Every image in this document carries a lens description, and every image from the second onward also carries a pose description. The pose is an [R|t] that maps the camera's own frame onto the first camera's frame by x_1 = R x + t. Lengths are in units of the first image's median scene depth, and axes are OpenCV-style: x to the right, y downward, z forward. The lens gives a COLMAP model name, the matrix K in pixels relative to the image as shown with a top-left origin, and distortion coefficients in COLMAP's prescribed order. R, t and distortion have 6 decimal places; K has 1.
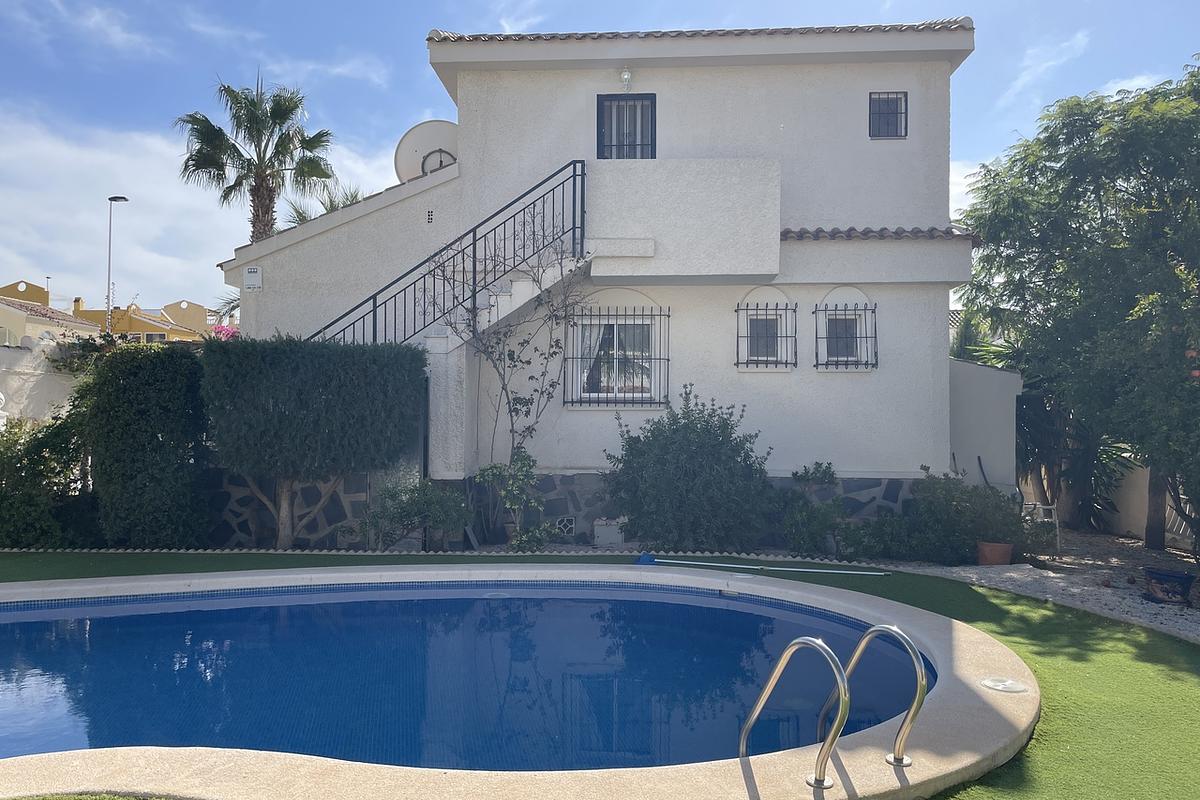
lens RADIAL K [[908.6, 0, 600.0], [0, 908.6, 400.0], [0, 0, 1]] dist [0.040029, -0.000325]
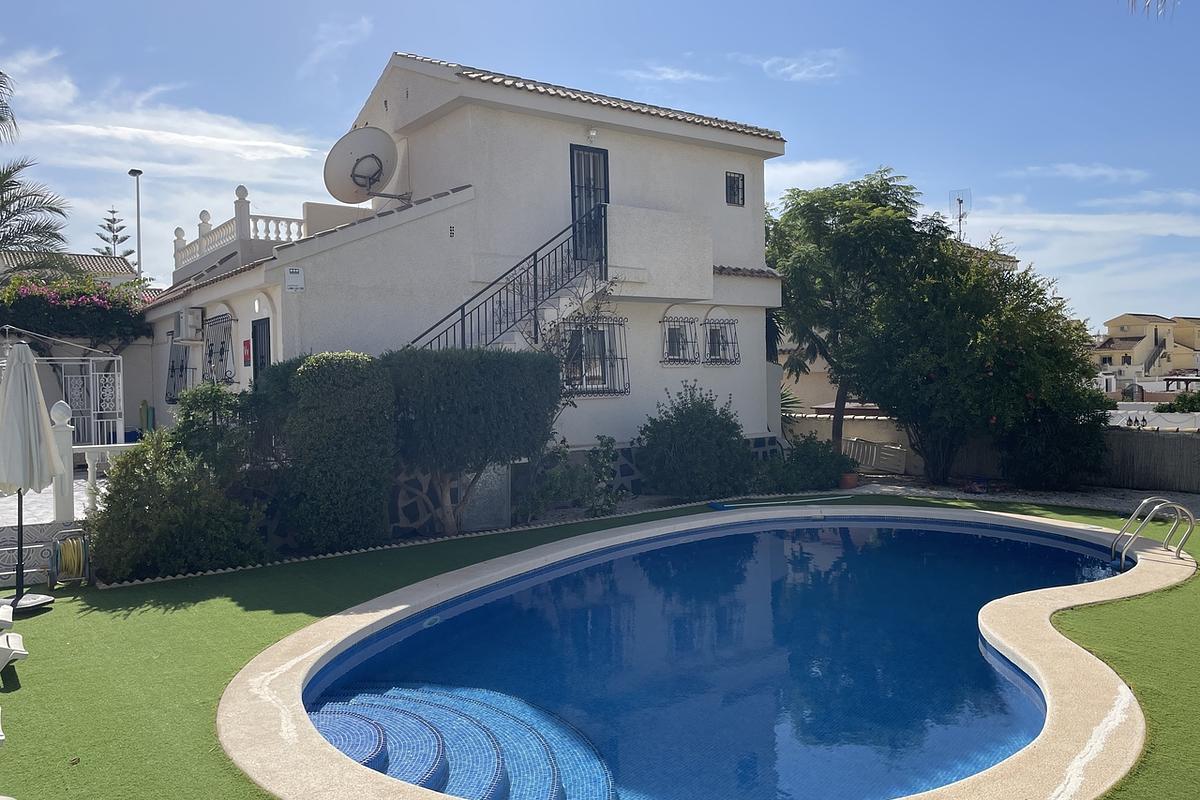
lens RADIAL K [[918.4, 0, 603.1], [0, 918.4, 380.3], [0, 0, 1]] dist [0.006810, 0.002786]
pose [[0.774198, -0.020110, 0.632623, -0.780298], [0.007598, 0.999718, 0.022481, -0.043585], [-0.632897, -0.012598, 0.774133, 0.005814]]
